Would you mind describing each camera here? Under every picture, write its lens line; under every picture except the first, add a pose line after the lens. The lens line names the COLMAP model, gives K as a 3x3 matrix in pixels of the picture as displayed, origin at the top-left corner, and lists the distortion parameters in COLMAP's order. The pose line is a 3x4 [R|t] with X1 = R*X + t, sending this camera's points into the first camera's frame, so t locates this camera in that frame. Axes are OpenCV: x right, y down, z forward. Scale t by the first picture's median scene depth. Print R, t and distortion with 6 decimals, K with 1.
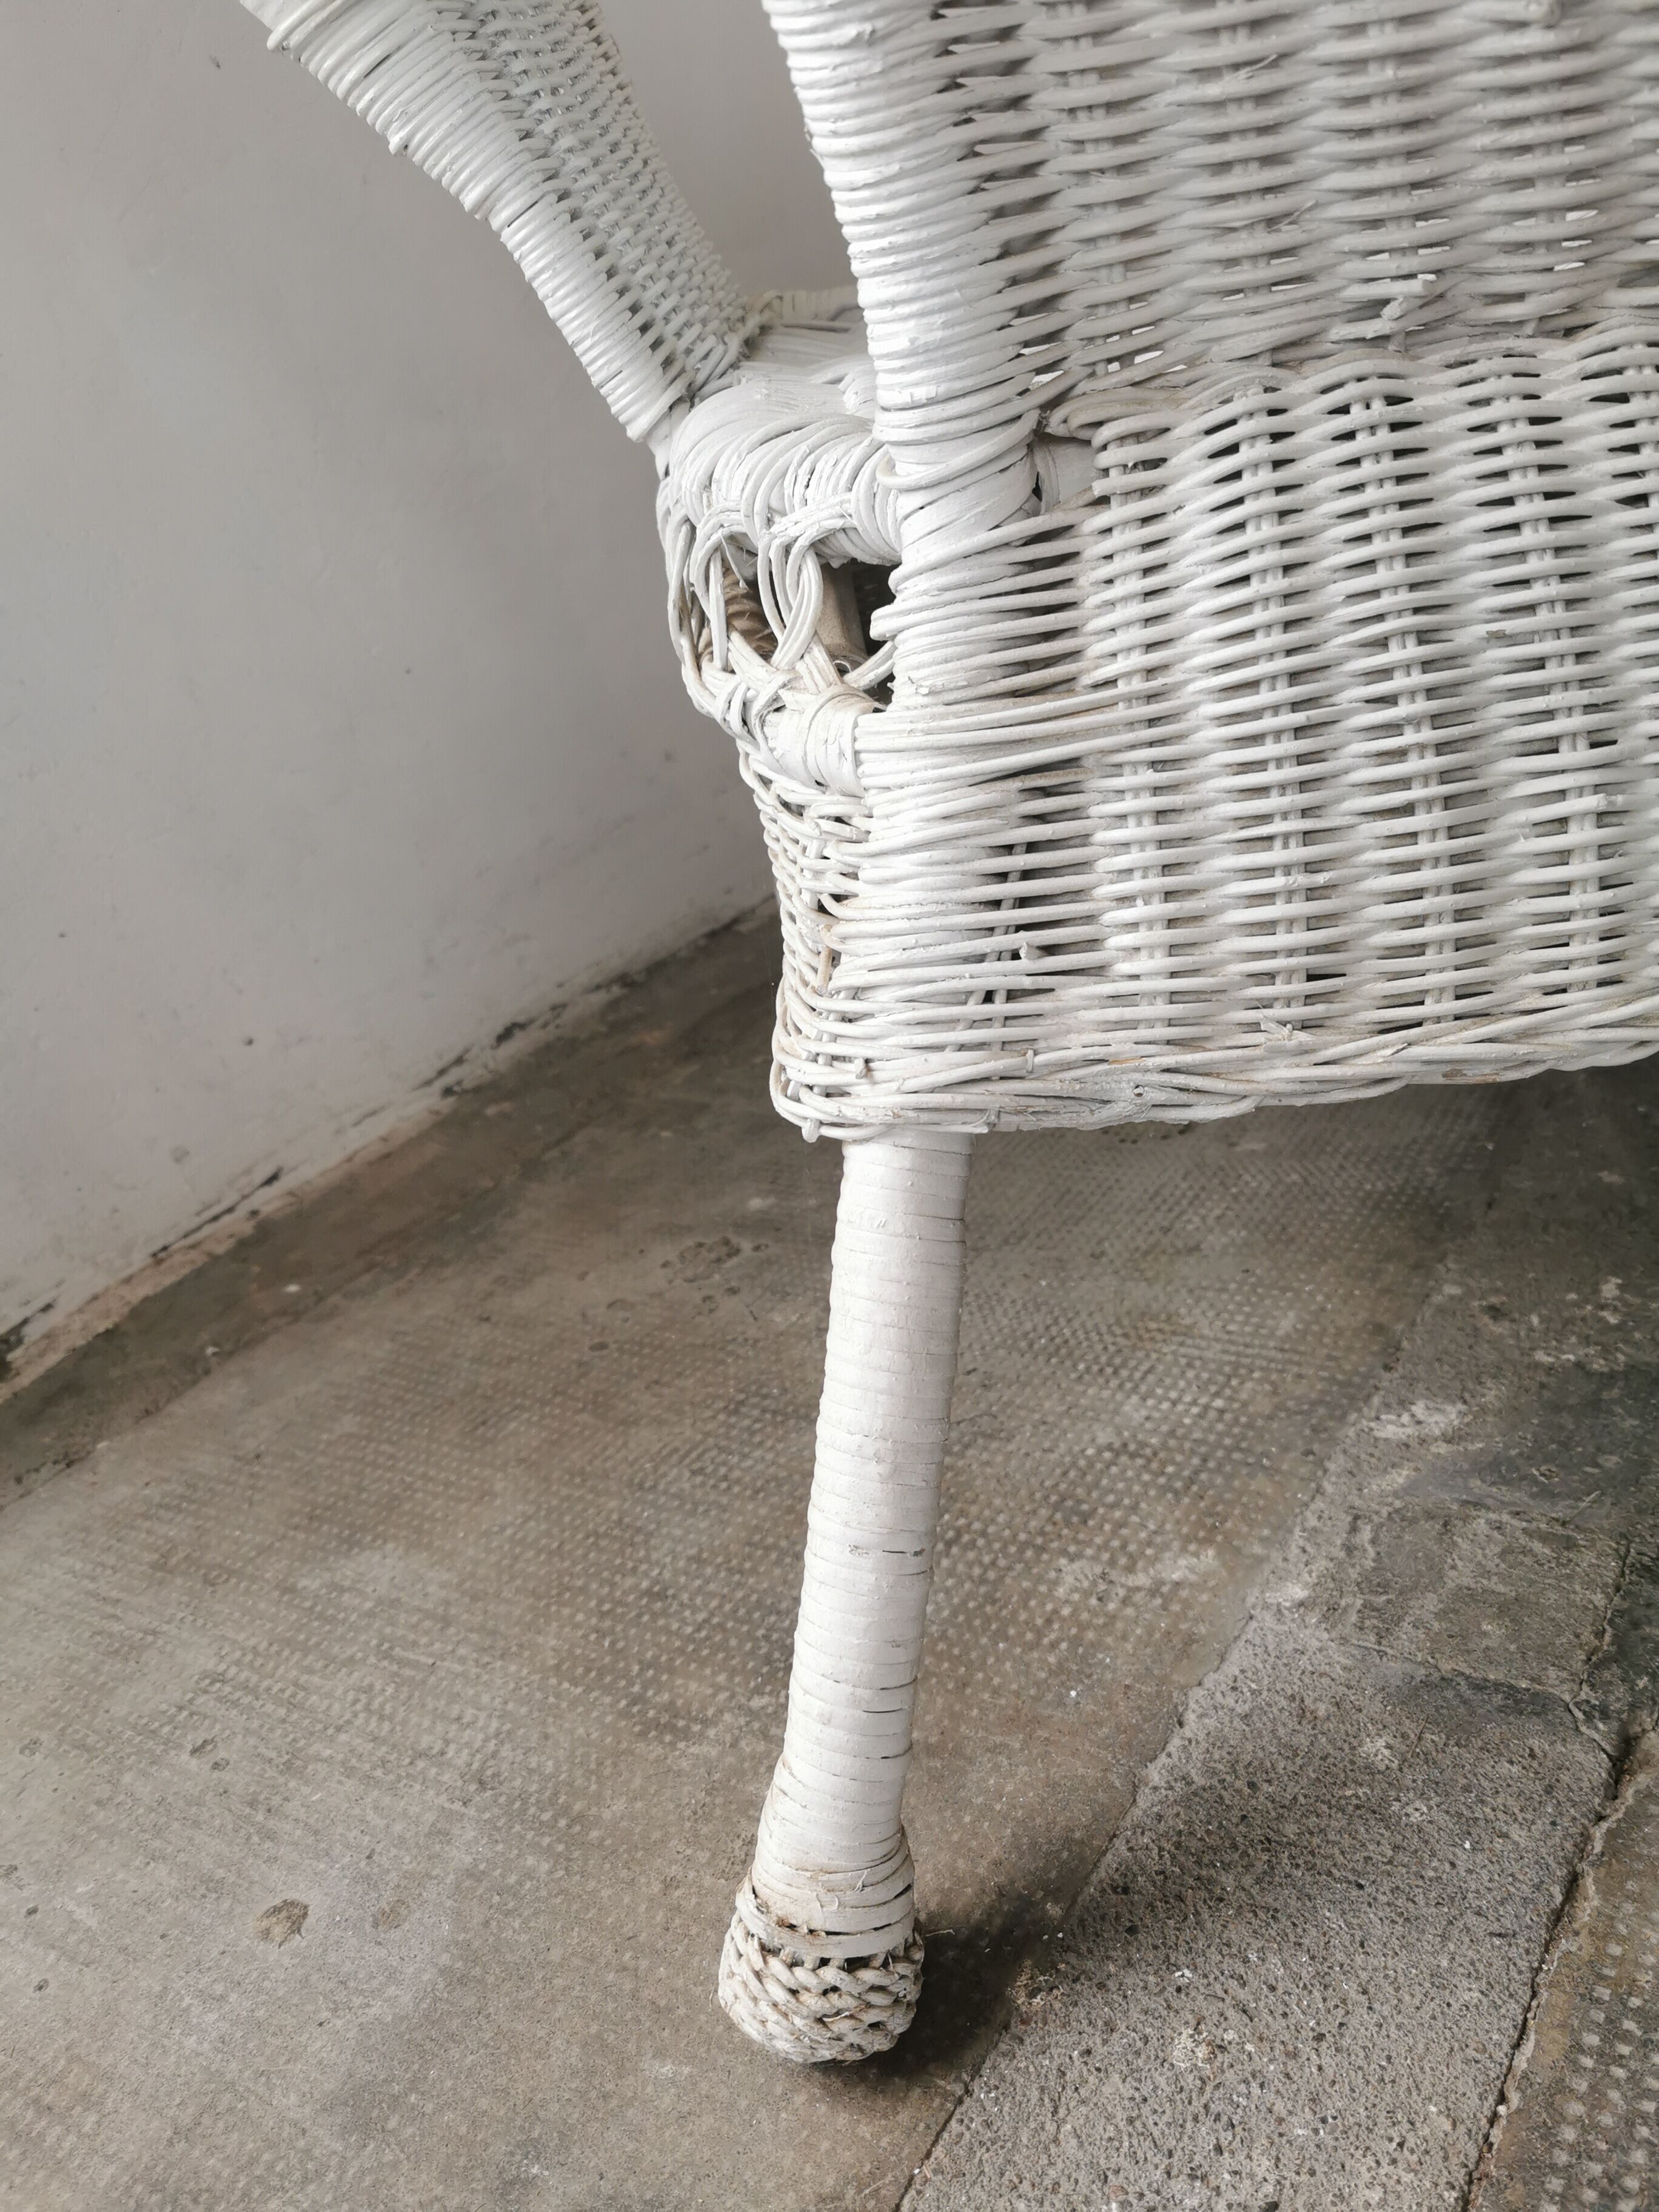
lens RADIAL K [[1734.1, 0, 817.4], [0, 1734.1, 1104.2], [0, 0, 1]] dist [0.062961, -0.104595]
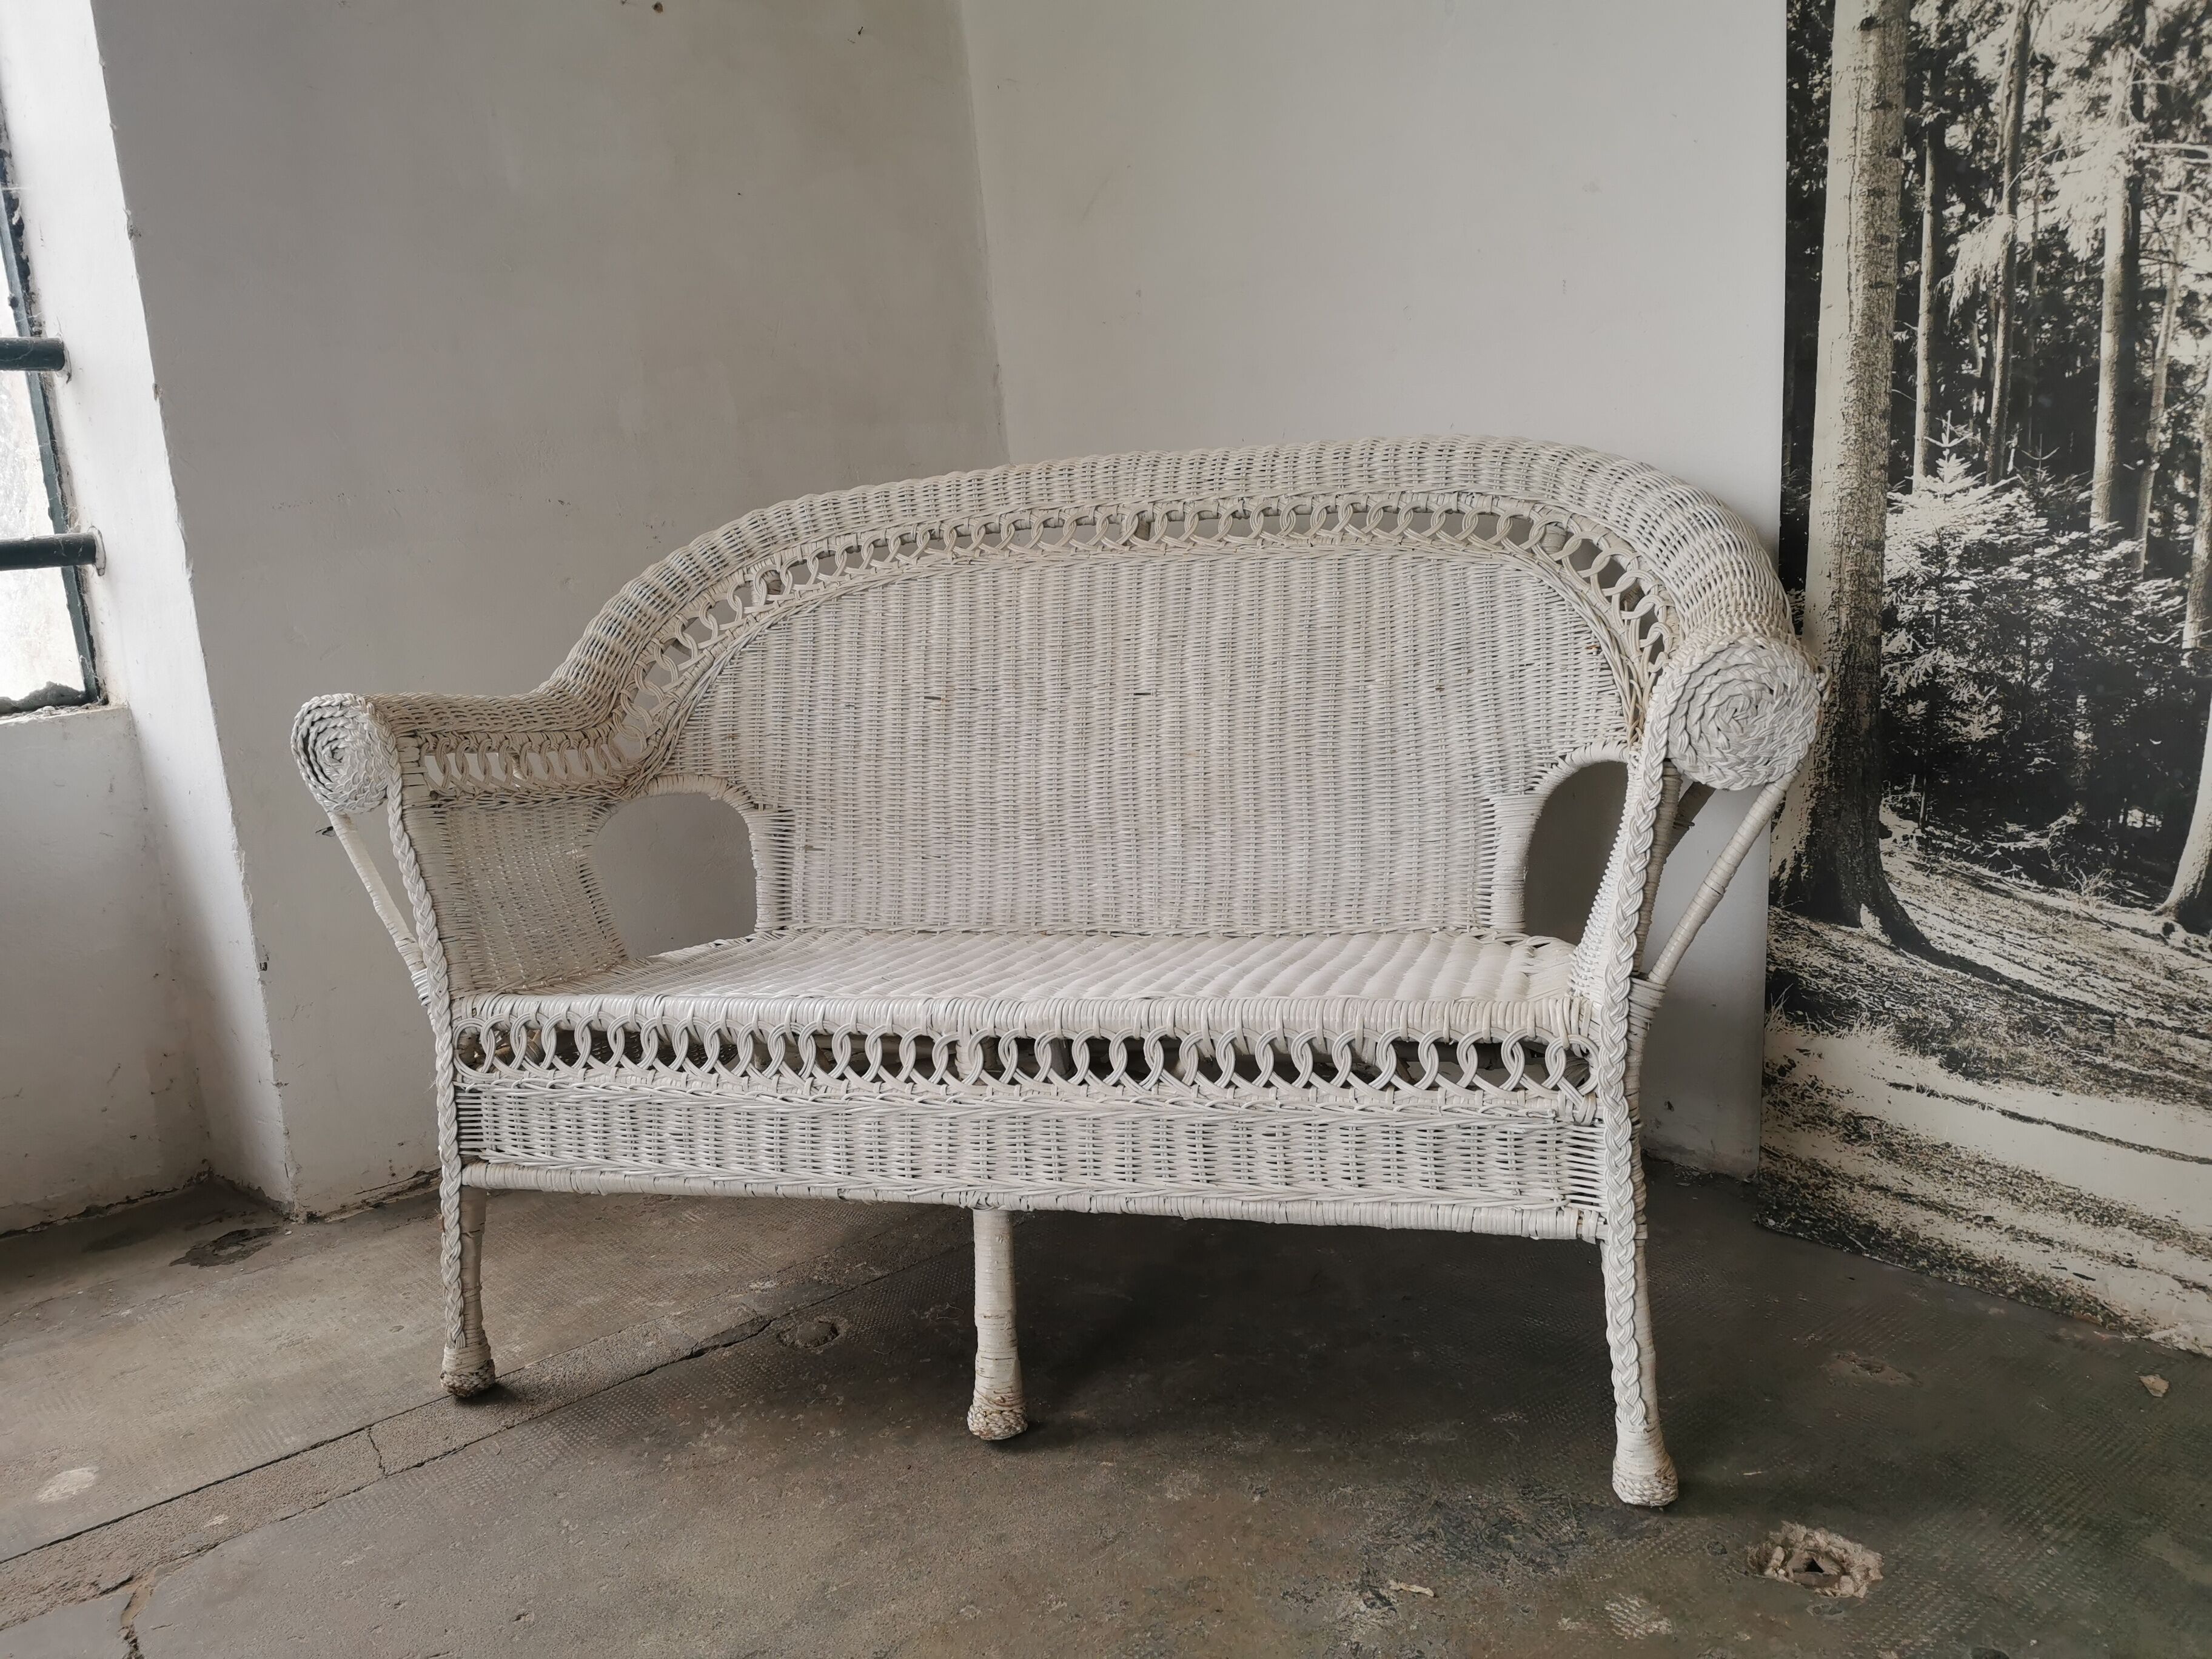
lens RADIAL K [[1695.7, 0, 1104.8], [0, 1695.7, 846.3], [0, 0, 1]] dist [0.066270, -0.088102]
pose [[0.952556, 0.175779, -0.248473, 1.901693], [-0.216722, 0.964917, -0.148215, -0.323049], [0.213702, 0.195033, 0.957232, -2.441086]]
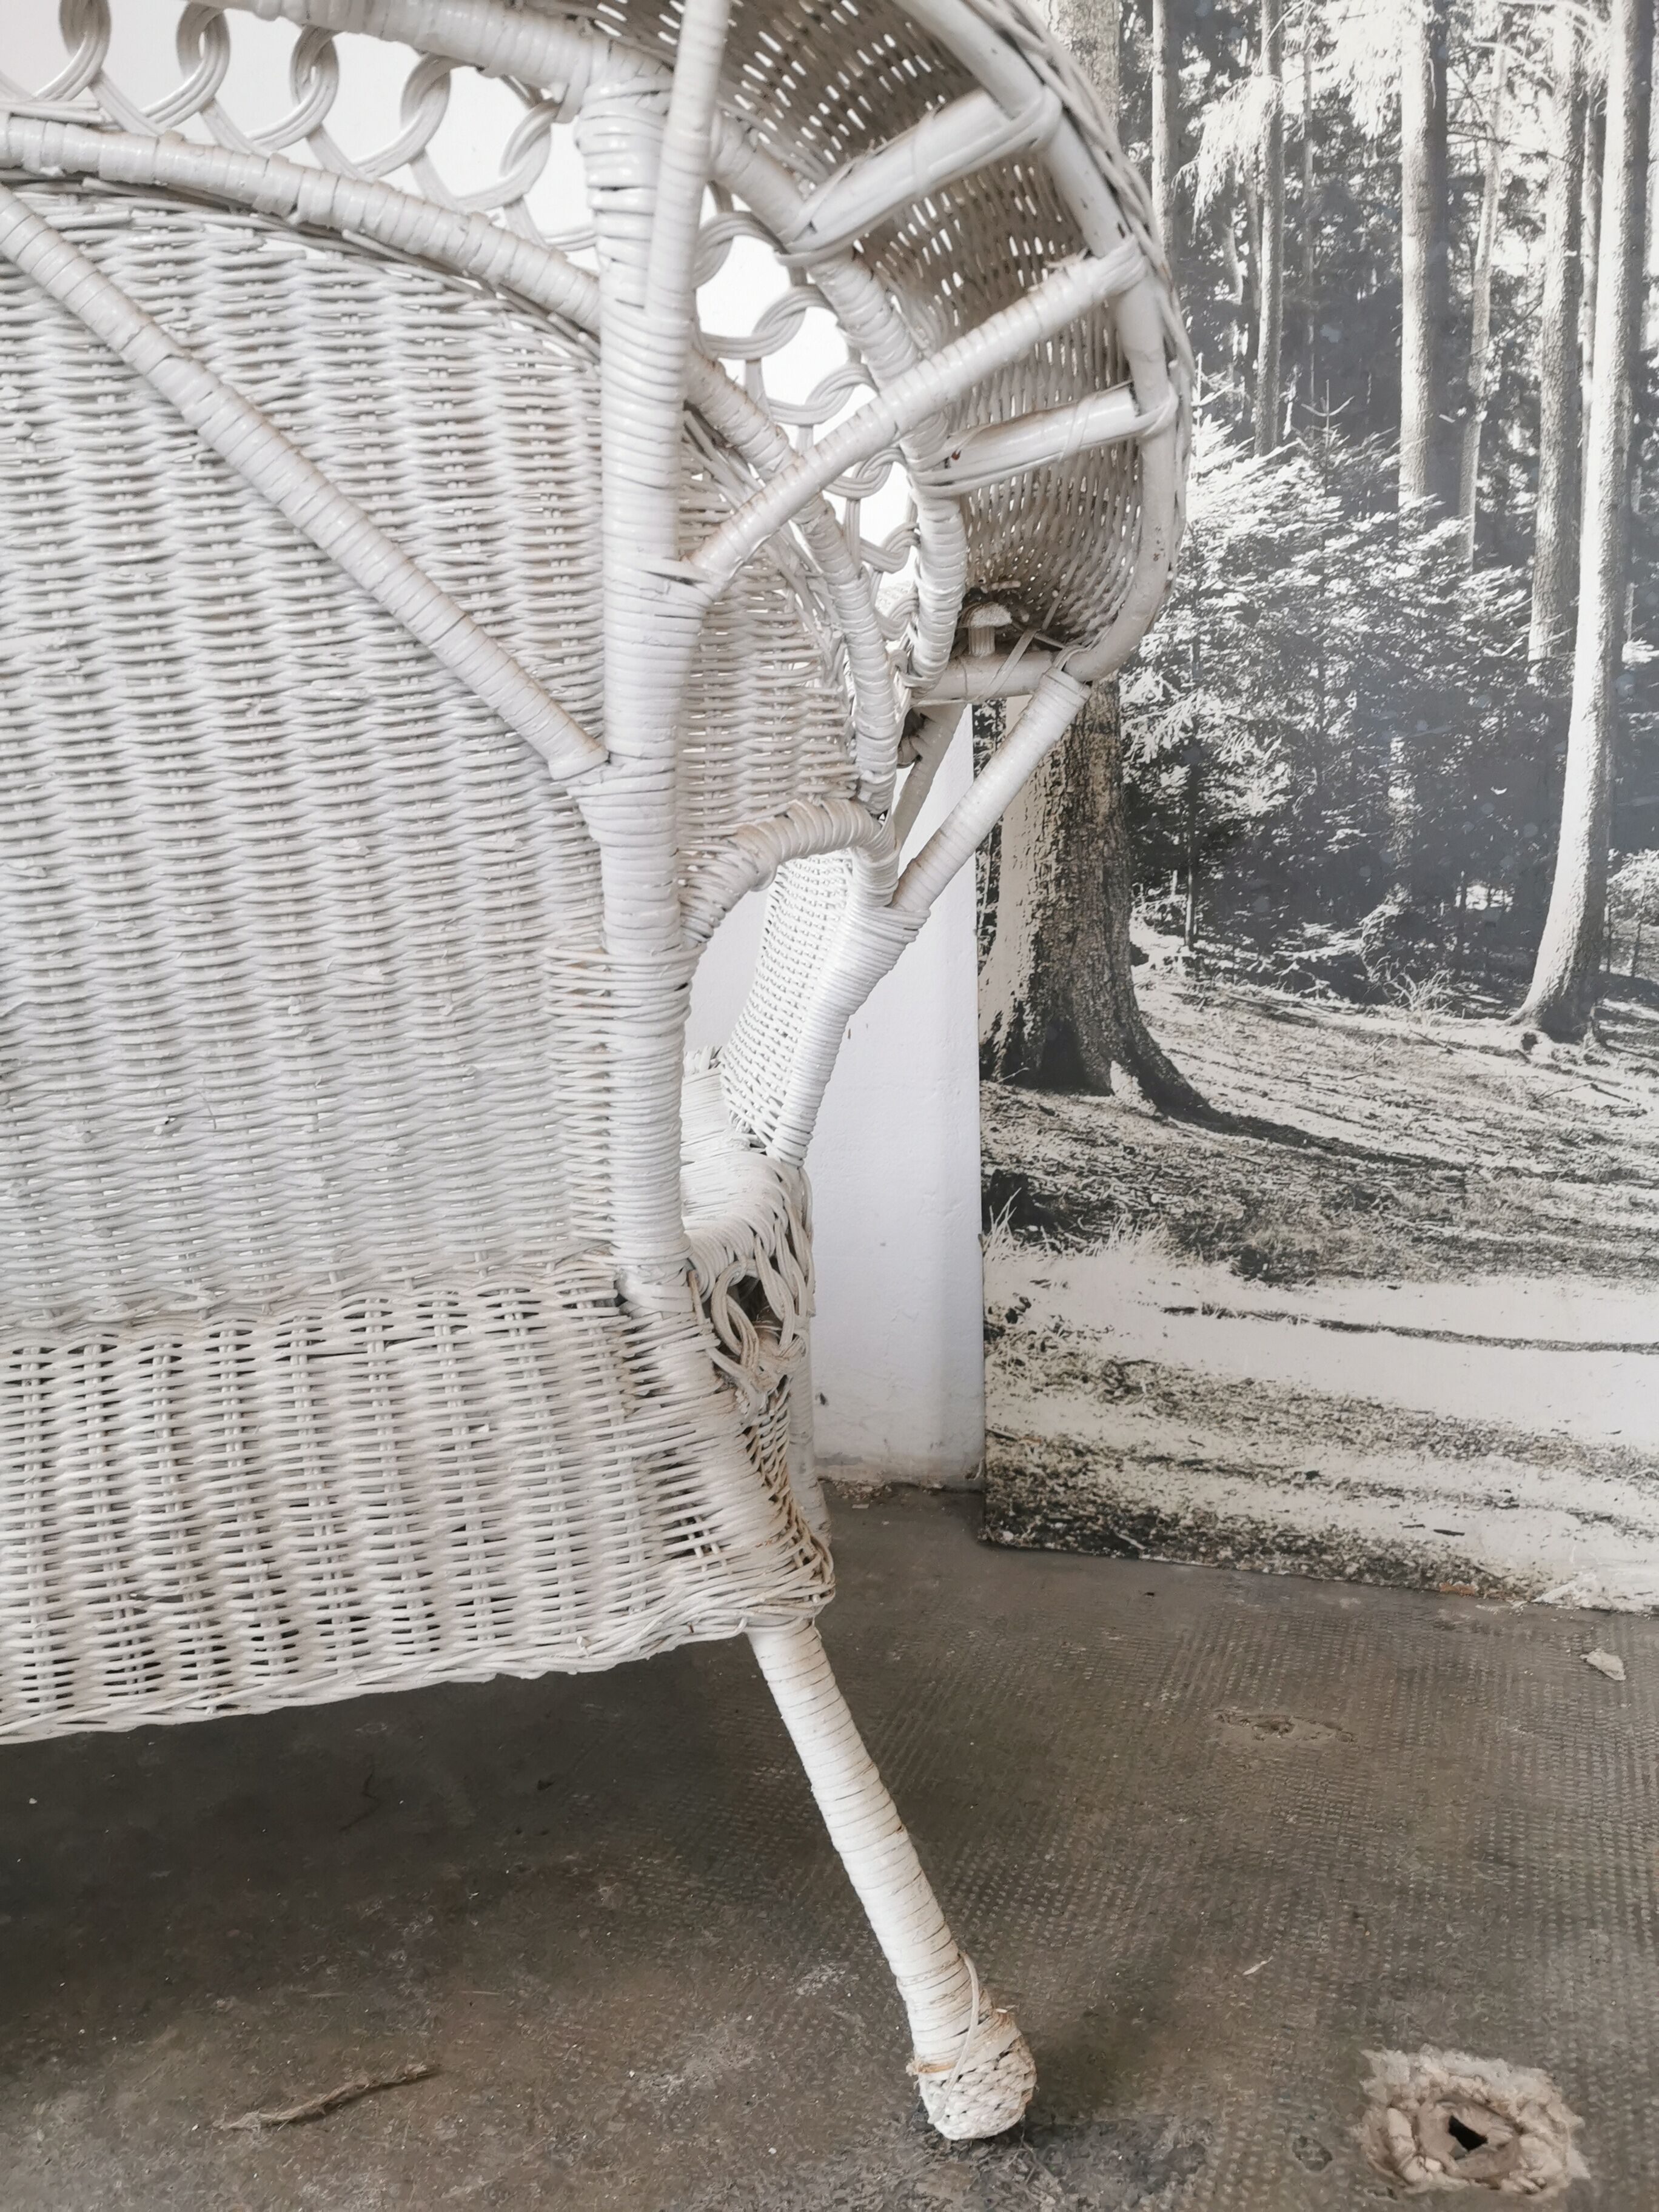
lens RADIAL K [[1695.7, 0, 829.6], [0, 1695.7, 1102.4], [0, 0, 1]] dist [0.066270, -0.088102]
pose [[0.961093, 0.112086, 0.252462, 1.518359], [-0.037390, 0.958349, -0.283142, -0.287691], [-0.273683, 0.262686, 0.925253, -0.938688]]
